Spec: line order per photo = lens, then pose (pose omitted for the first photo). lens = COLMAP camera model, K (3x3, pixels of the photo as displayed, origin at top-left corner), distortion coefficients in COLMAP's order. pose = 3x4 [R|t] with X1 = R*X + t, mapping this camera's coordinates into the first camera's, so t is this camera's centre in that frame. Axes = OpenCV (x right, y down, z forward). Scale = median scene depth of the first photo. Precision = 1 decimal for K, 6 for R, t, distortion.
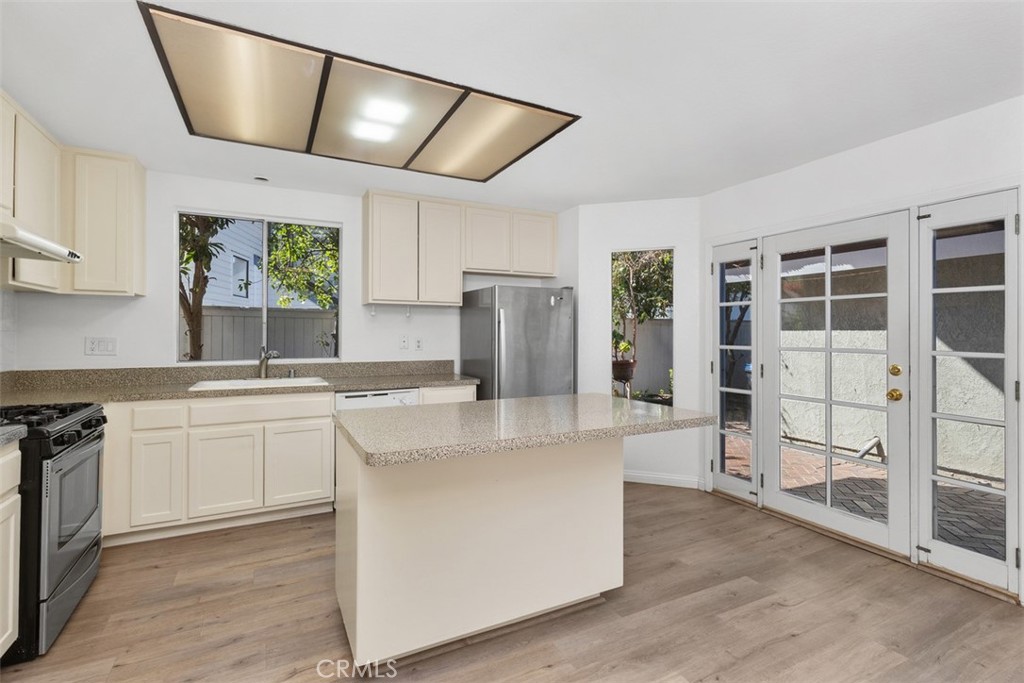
lens RADIAL K [[473.2, 0, 511.1], [0, 473.2, 331.0], [0, 0, 1]] dist [0.000915, -0.001090]
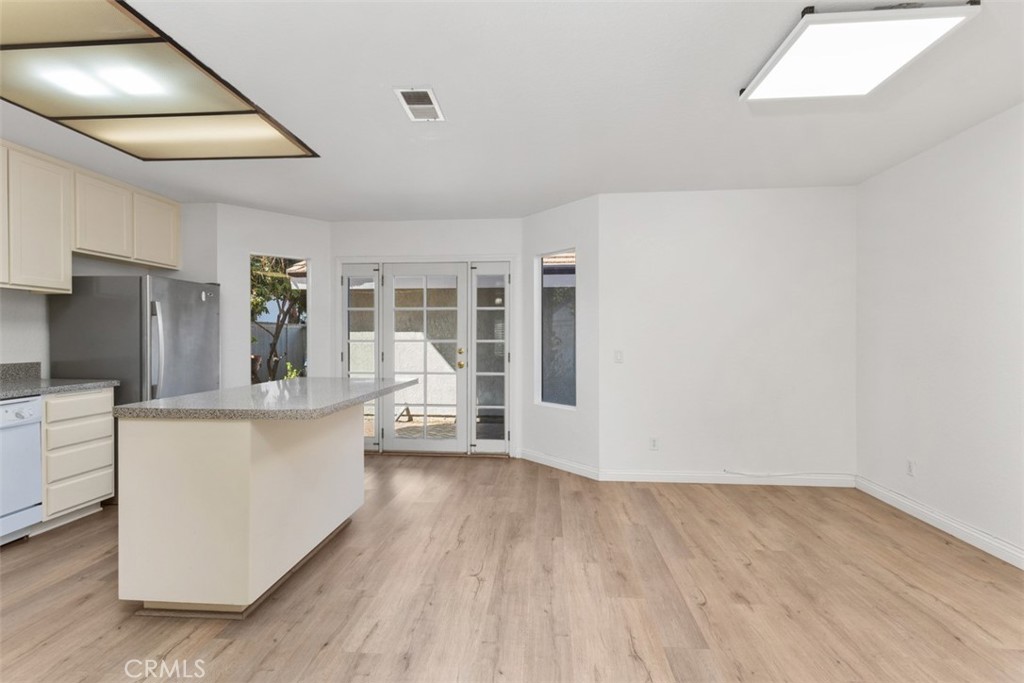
lens RADIAL K [[473.2, 0, 514.1], [0, 473.2, 340.3], [0, 0, 1]] dist [0.000915, -0.001090]
pose [[0.518801, -0.006069, 0.854873, -0.531698], [-0.003347, 0.999953, 0.009130, 0.021703], [-0.854888, -0.007598, 0.518756, -0.088966]]
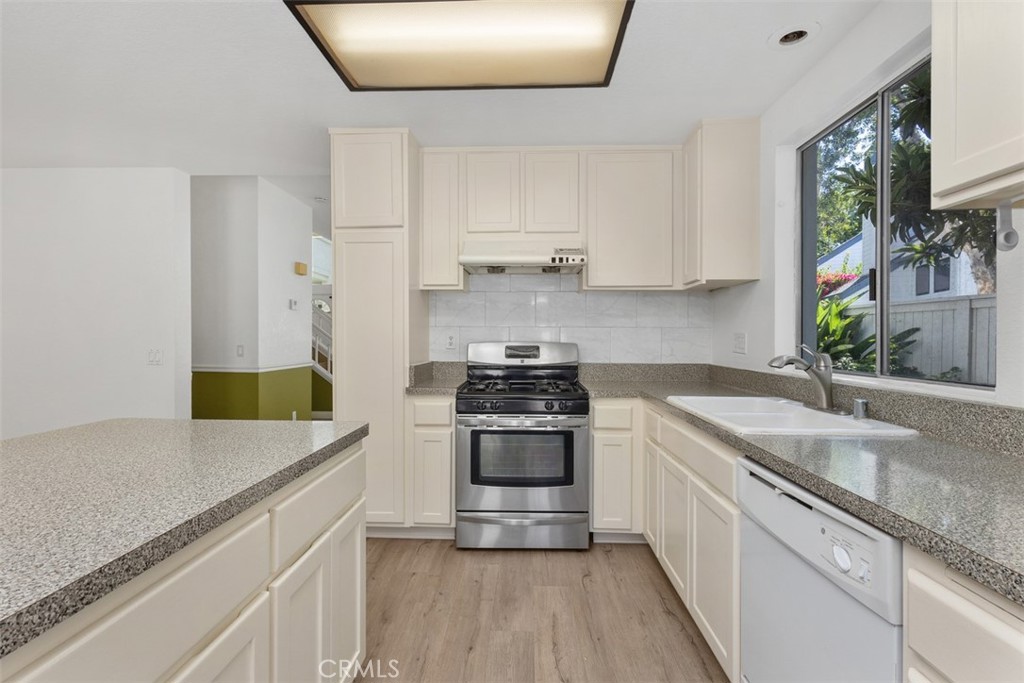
lens RADIAL K [[473.2, 0, 509.8], [0, 473.2, 339.5], [0, 0, 1]] dist [0.000915, -0.001090]
pose [[-0.493822, 0.002866, -0.869559, 0.111358], [0.002611, 0.999995, 0.001813, 0.025914], [0.869559, -0.001375, -0.493827, 1.090245]]
